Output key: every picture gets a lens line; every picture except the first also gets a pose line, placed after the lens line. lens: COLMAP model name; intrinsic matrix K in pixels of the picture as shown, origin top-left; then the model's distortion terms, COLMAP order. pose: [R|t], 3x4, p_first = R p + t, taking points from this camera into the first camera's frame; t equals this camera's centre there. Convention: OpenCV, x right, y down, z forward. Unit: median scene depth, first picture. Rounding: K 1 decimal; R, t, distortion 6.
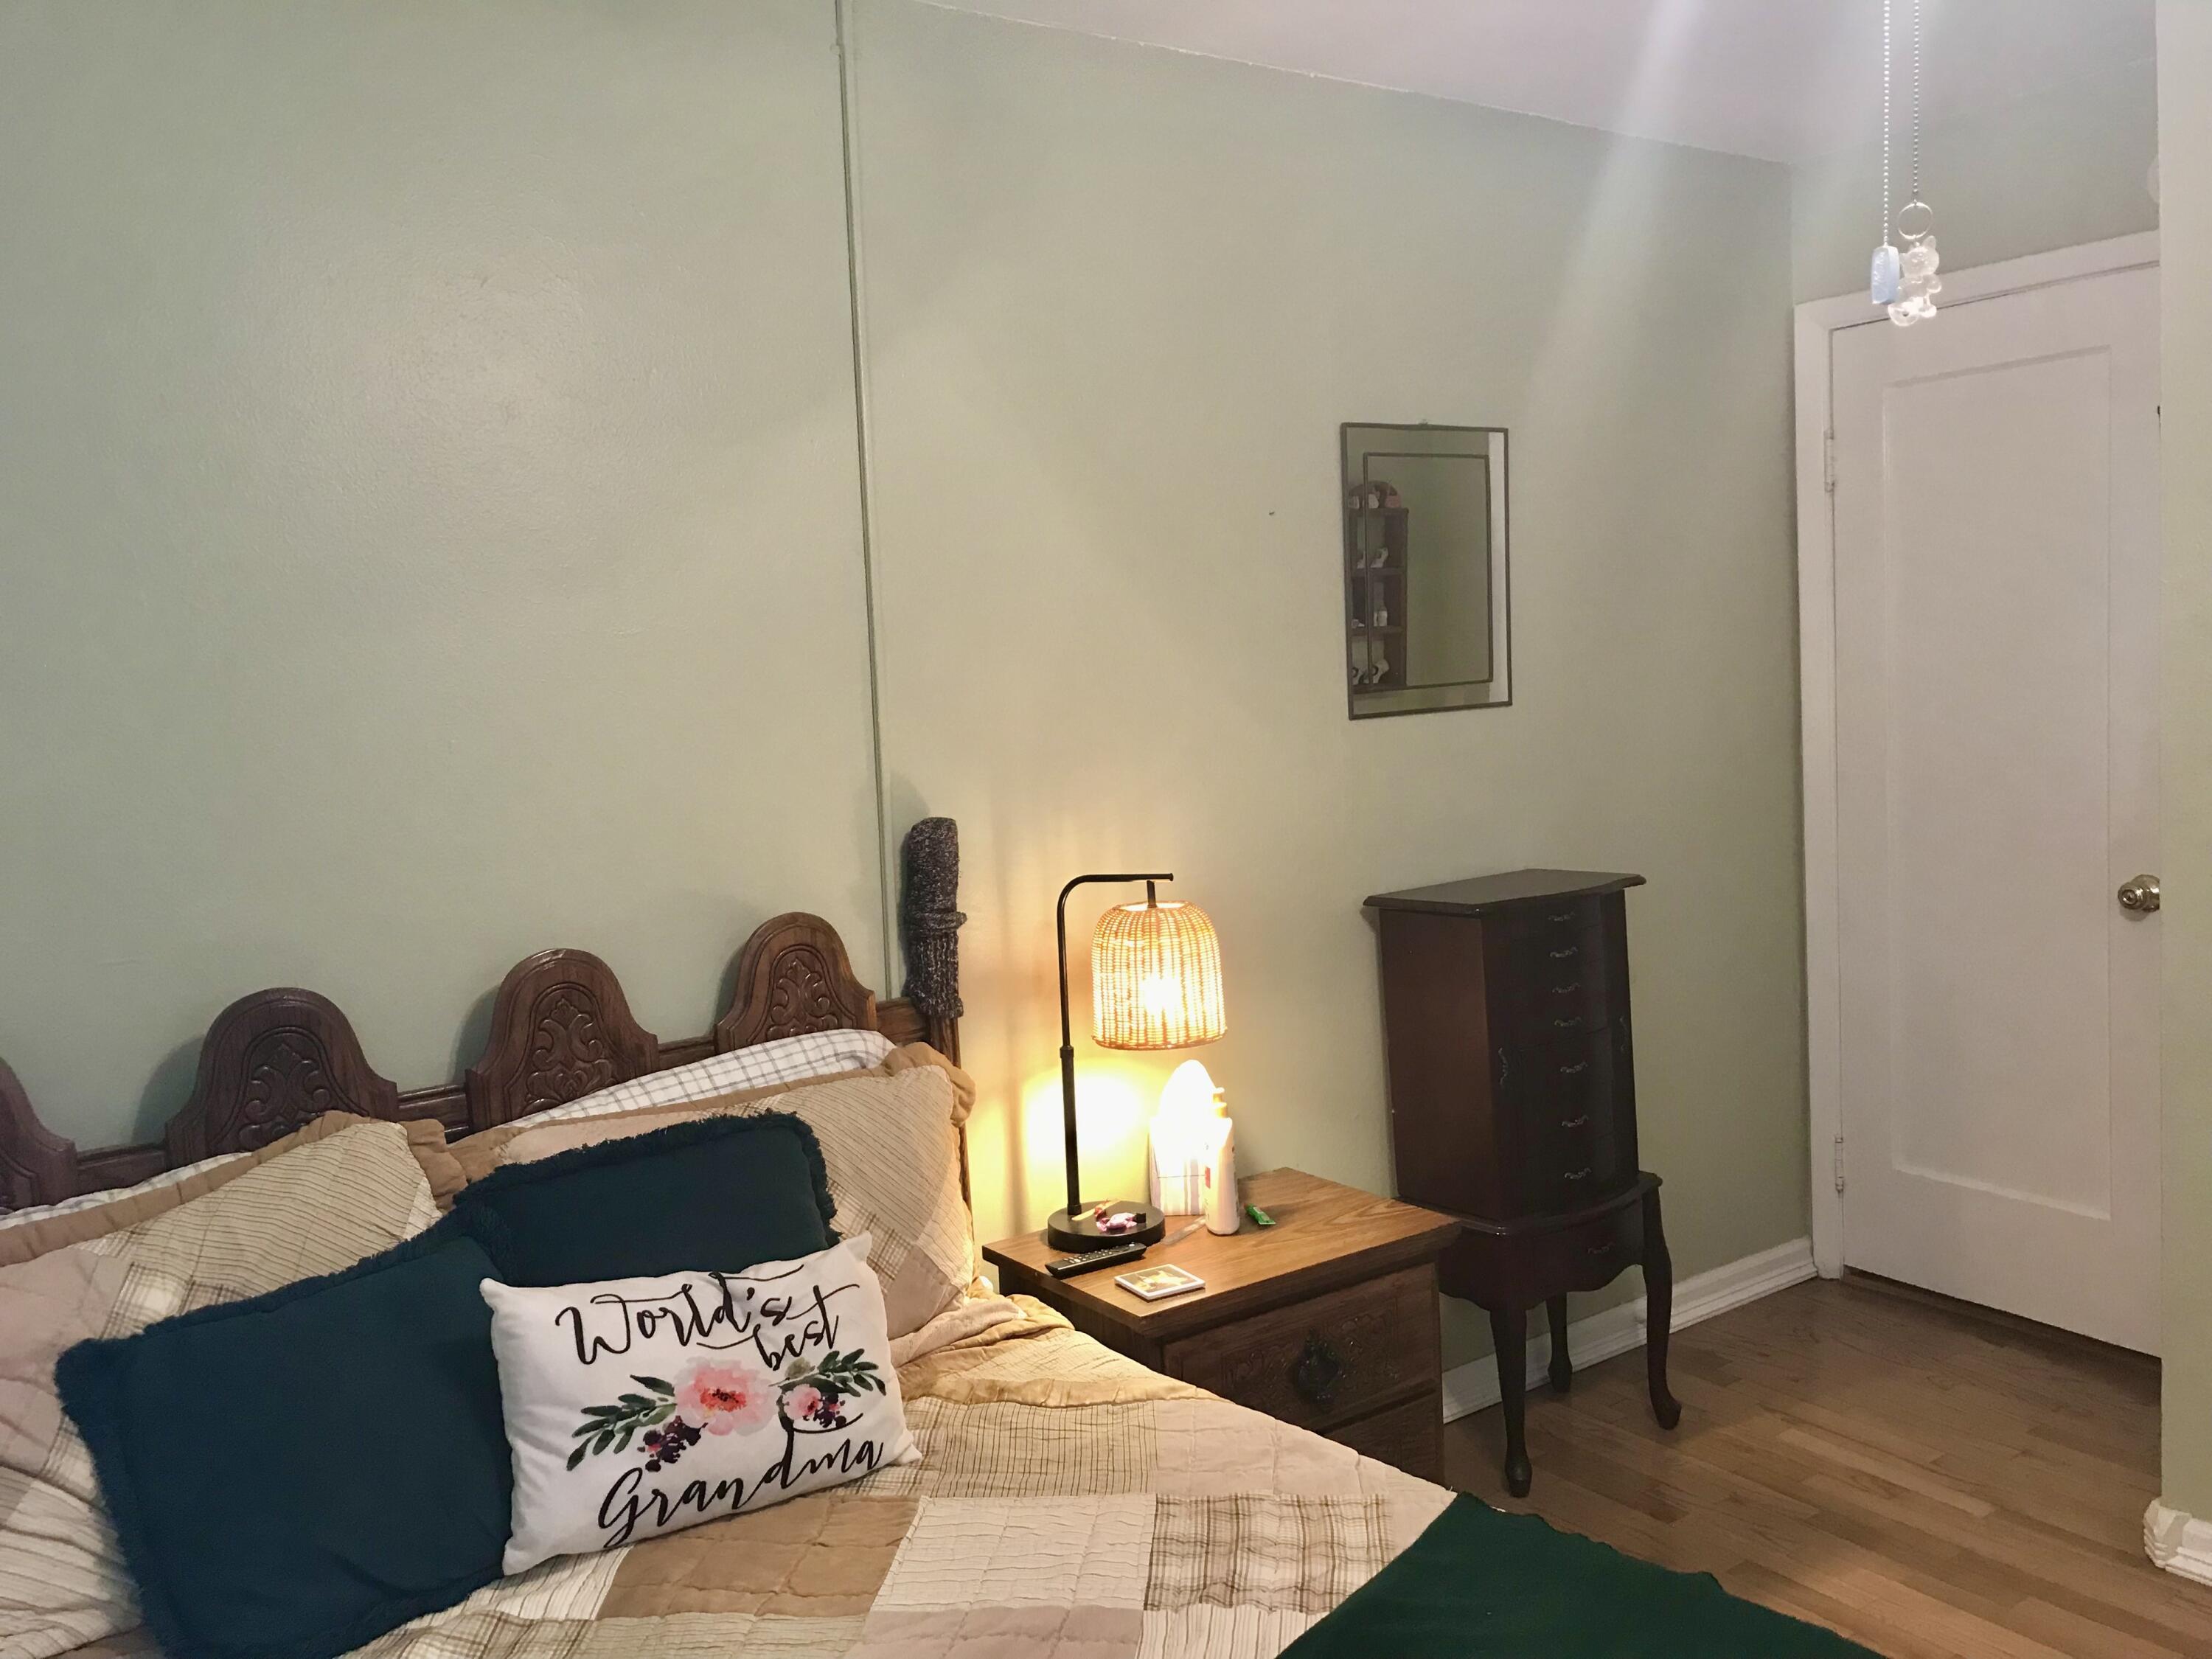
lens RADIAL K [[1798.9, 0, 1106.0], [0, 1798.9, 829.5], [0, 0, 1]] dist [0.001774, 0.001880]
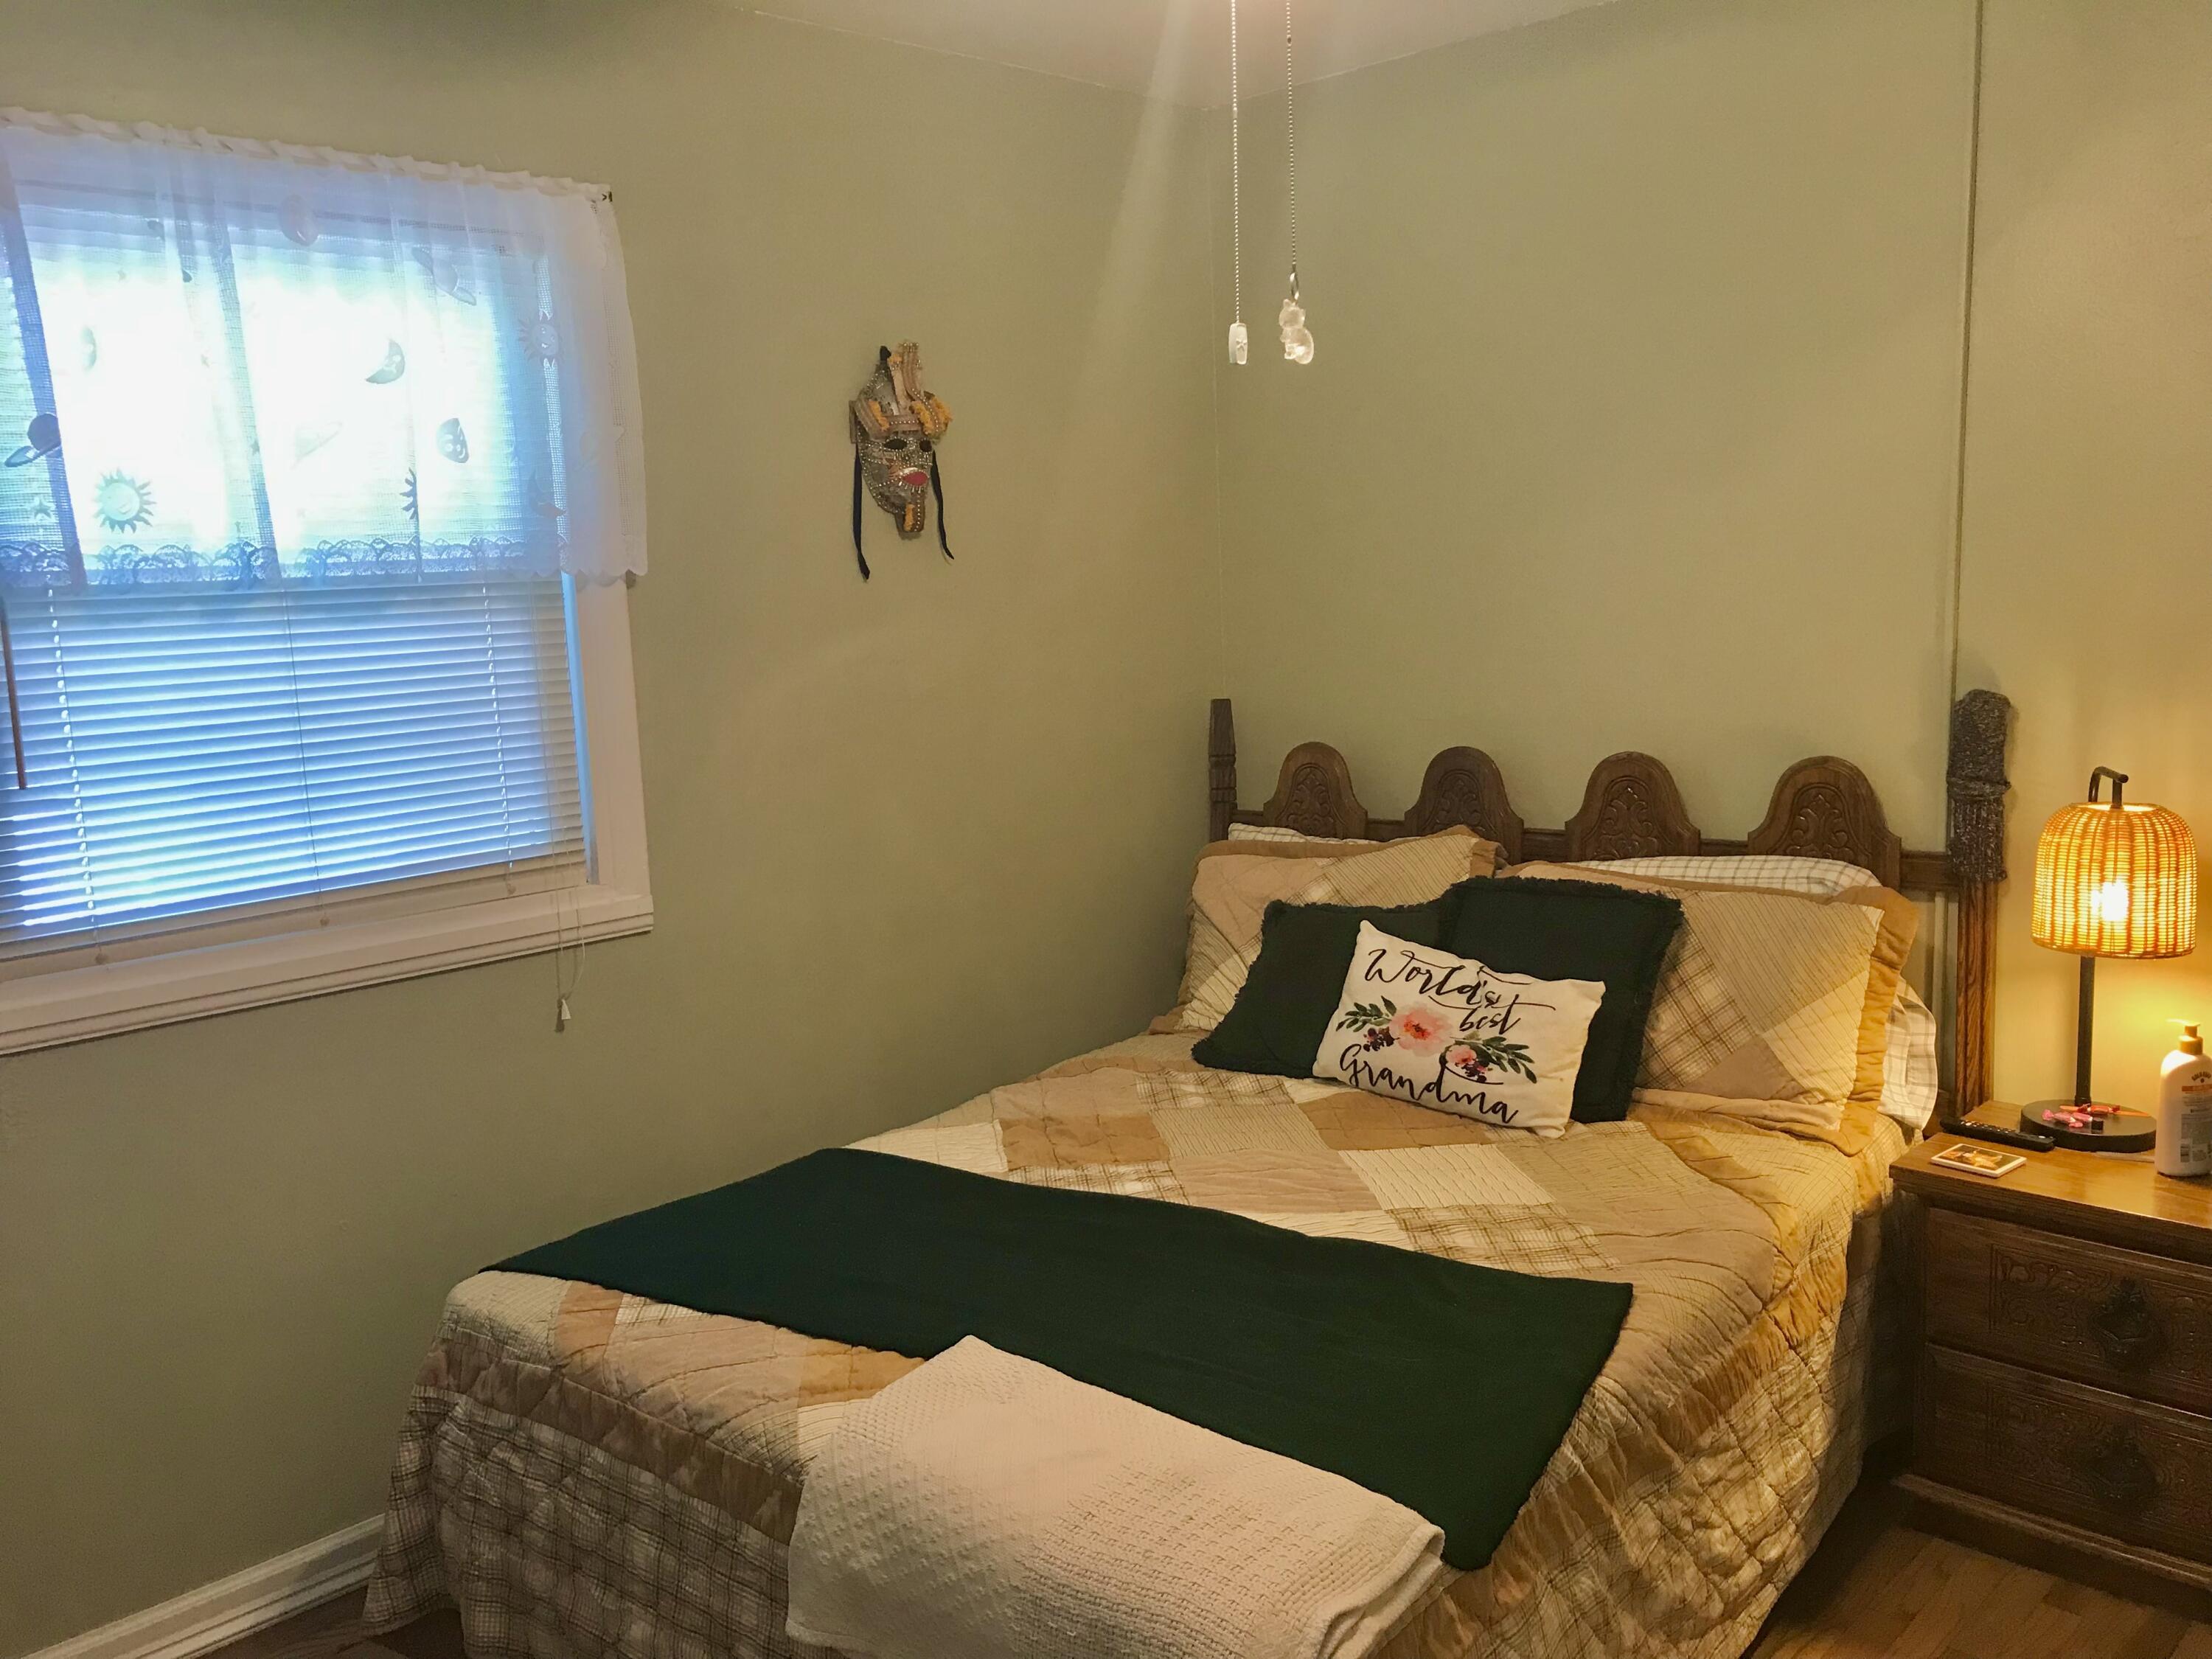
lens RADIAL K [[1798.9, 0, 1106.0], [0, 1798.9, 829.5], [0, 0, 1]] dist [0.001774, 0.001880]
pose [[0.189969, 0.180967, -0.964968, 1.197950], [-0.059689, 0.983176, 0.172631, -0.111550], [0.979974, 0.024803, 0.197574, 0.402133]]
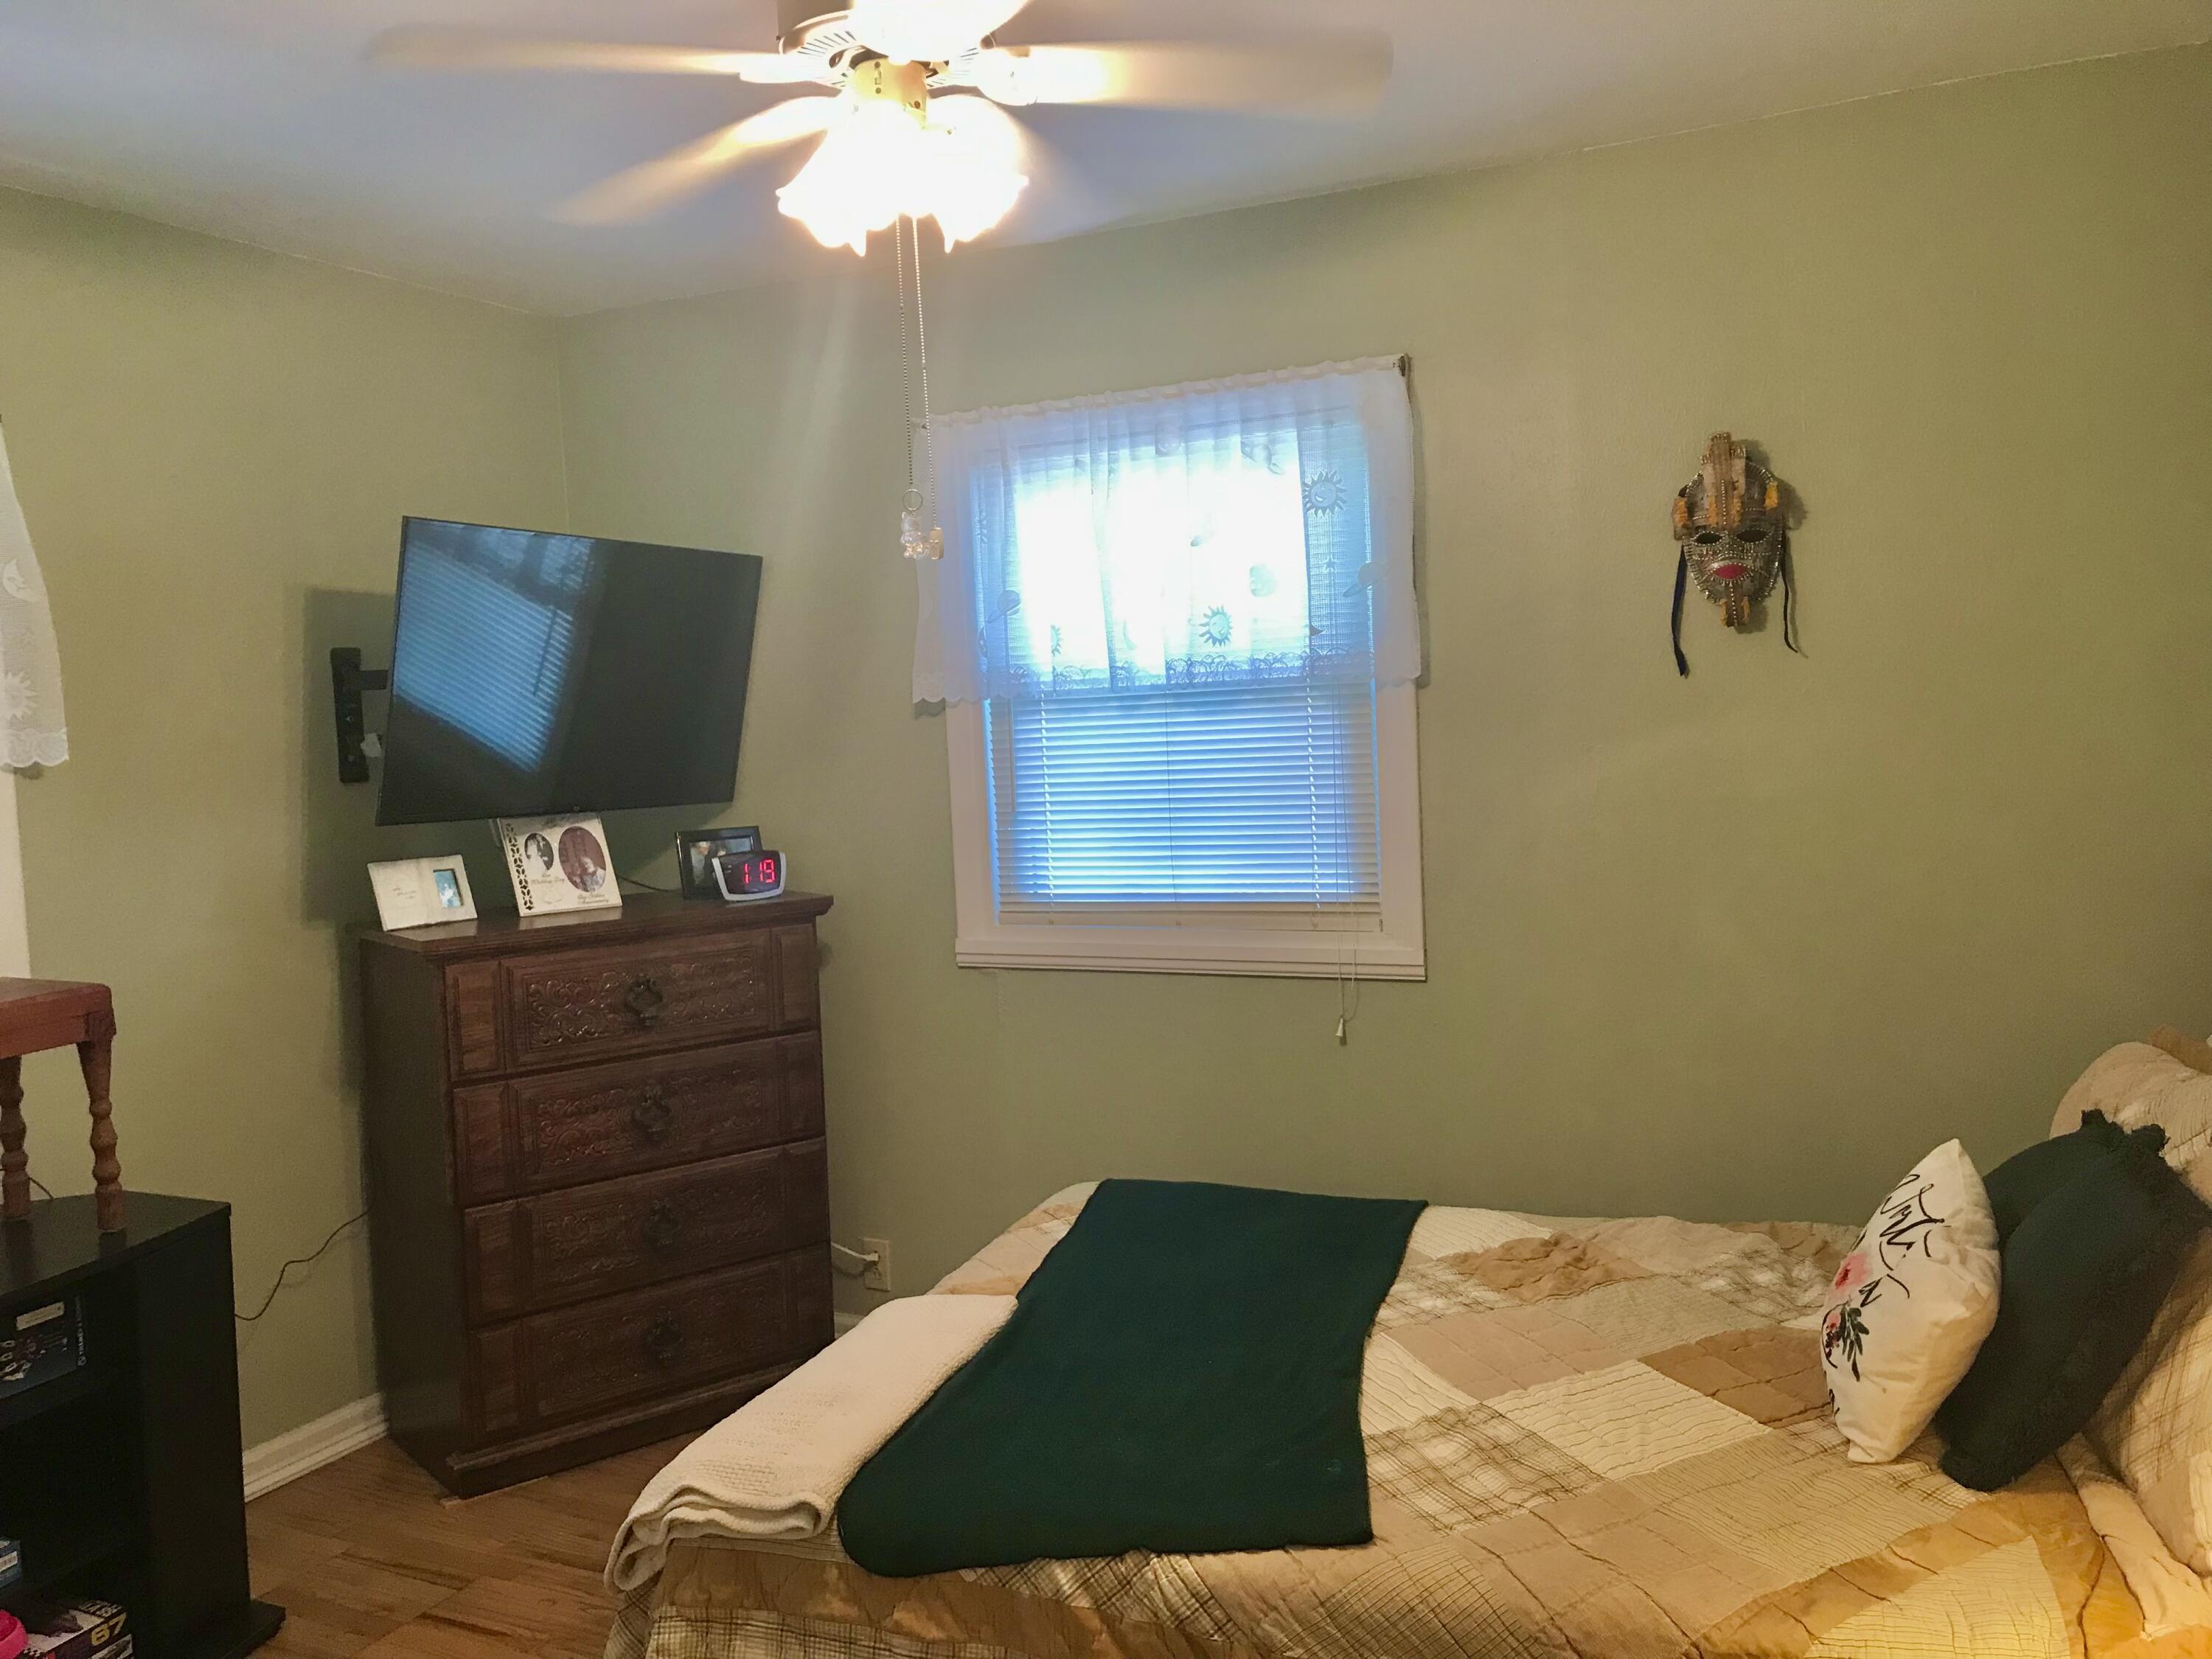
lens RADIAL K [[1786.8, 0, 1102.1], [0, 1786.8, 880.5], [0, 0, 1]] dist [0.005400, 0.001586]
pose [[-0.869093, 0.145340, -0.472815, 0.754309], [0.049111, 0.976490, 0.209893, -0.228207], [0.492205, 0.159196, -0.855798, 1.712233]]
